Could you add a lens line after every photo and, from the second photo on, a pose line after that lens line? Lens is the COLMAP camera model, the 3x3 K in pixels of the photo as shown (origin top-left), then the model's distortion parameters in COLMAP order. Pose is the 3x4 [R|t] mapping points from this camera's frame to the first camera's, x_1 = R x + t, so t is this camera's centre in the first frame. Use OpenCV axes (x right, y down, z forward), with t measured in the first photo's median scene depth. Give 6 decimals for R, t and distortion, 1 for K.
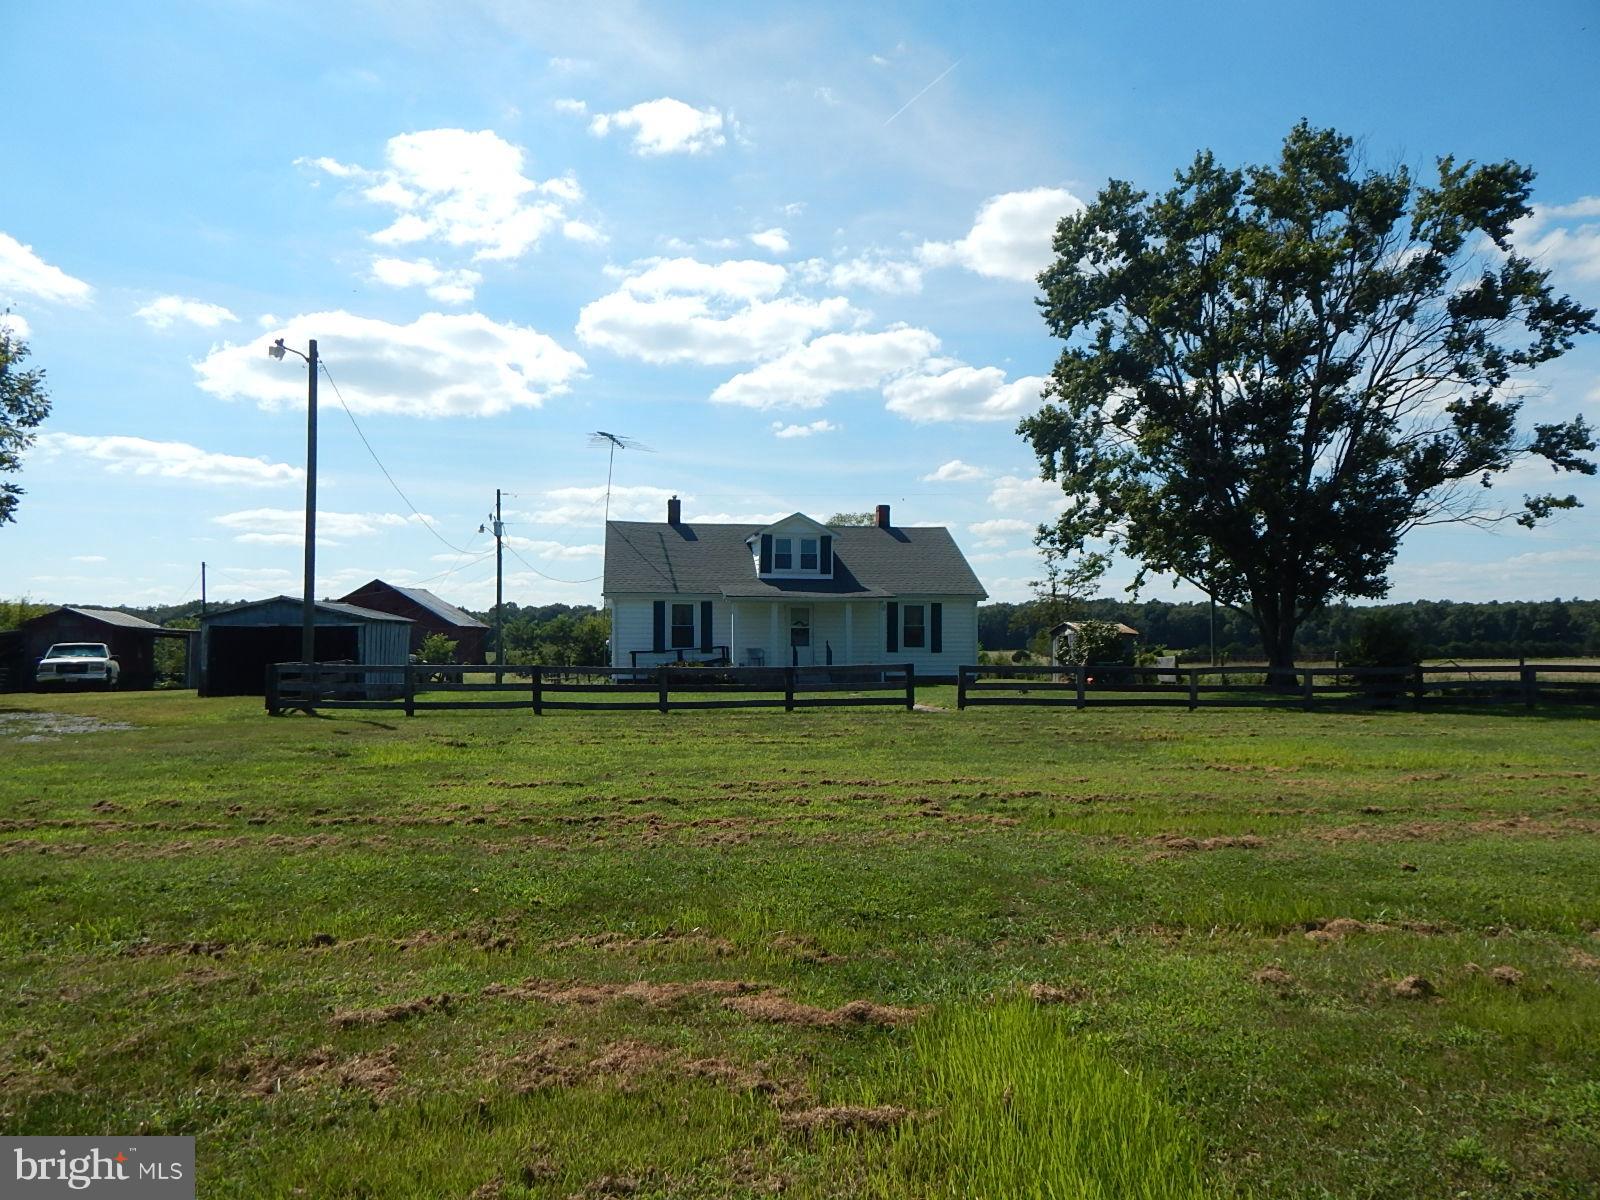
lens RADIAL K [[1041.2, 0, 800.0], [0, 1041.2, 600.0], [0, 0, 1]] dist [-0.004789, -0.003645]
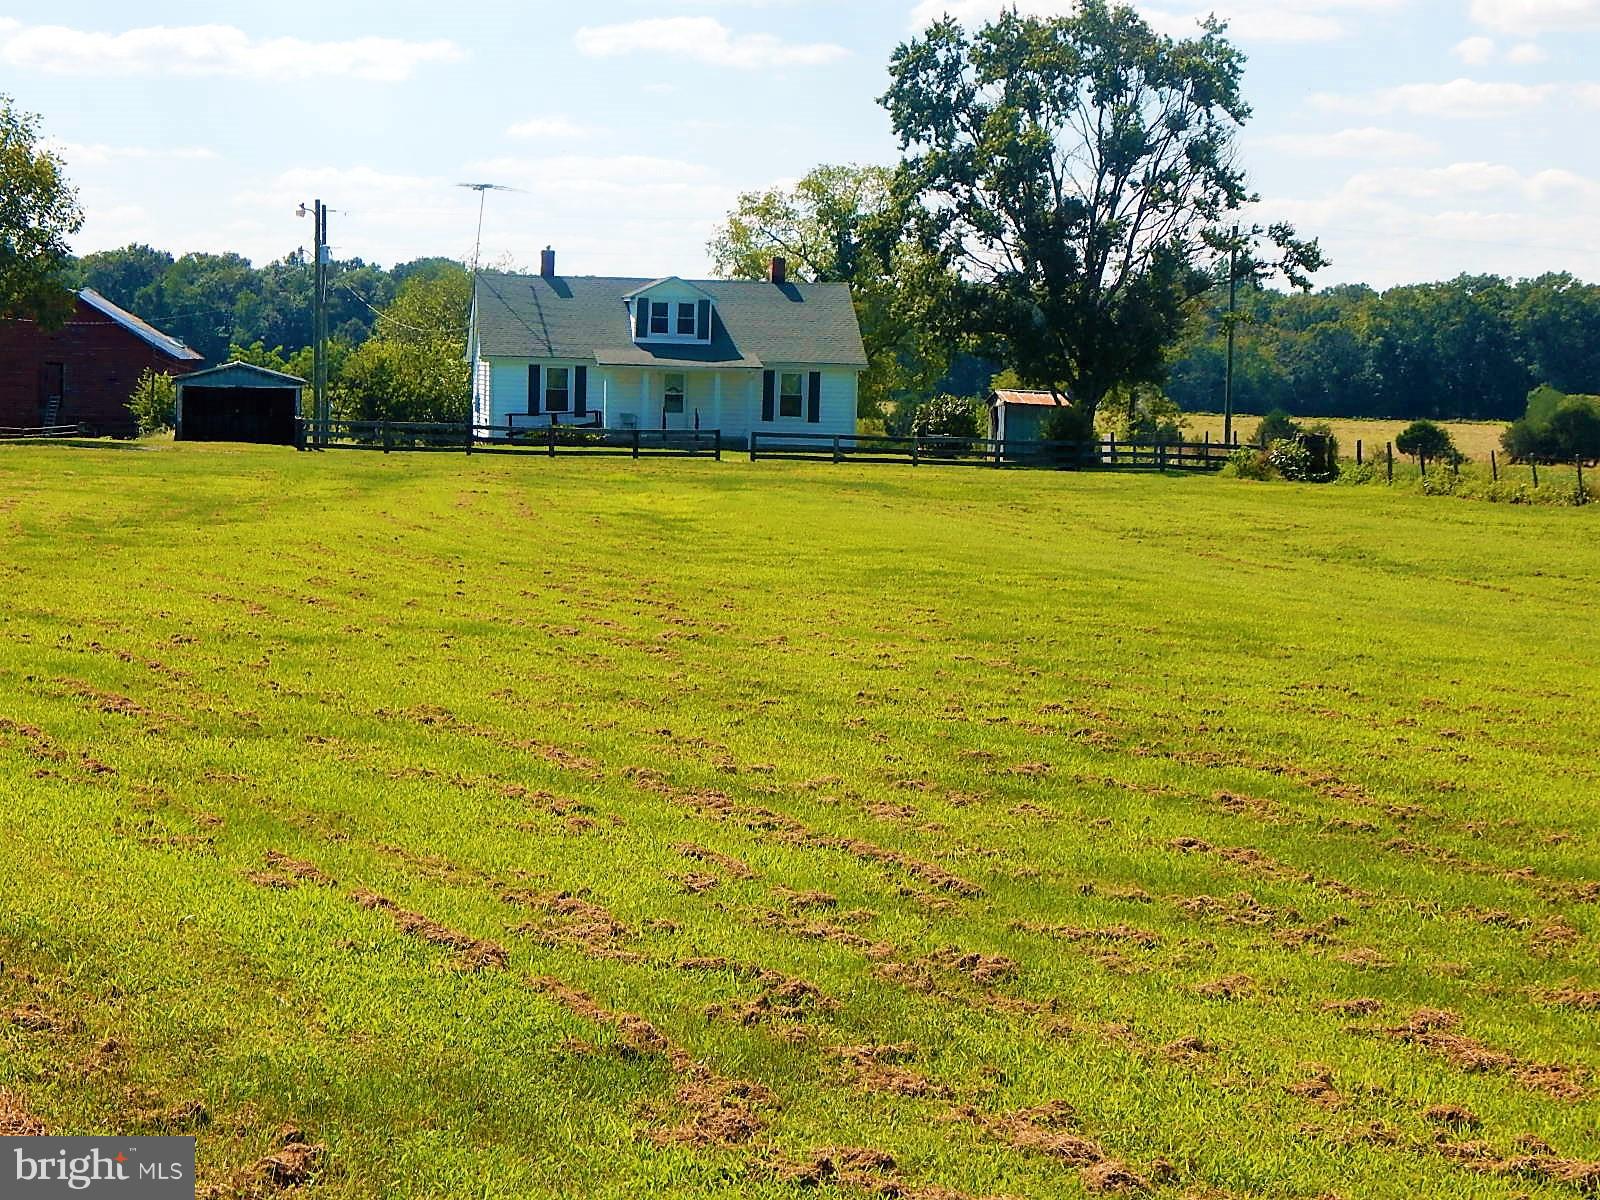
lens RADIAL K [[3832.5, 0, 800.0], [0, 3832.5, 600.0], [0, 0, 1]] dist [-0.024349, -0.085970]
pose [[0.999174, 0.028181, -0.029277, 0.227985], [-0.025097, 0.994586, 0.100836, -0.146494], [0.031960, -0.100018, 0.994472, -2.600209]]
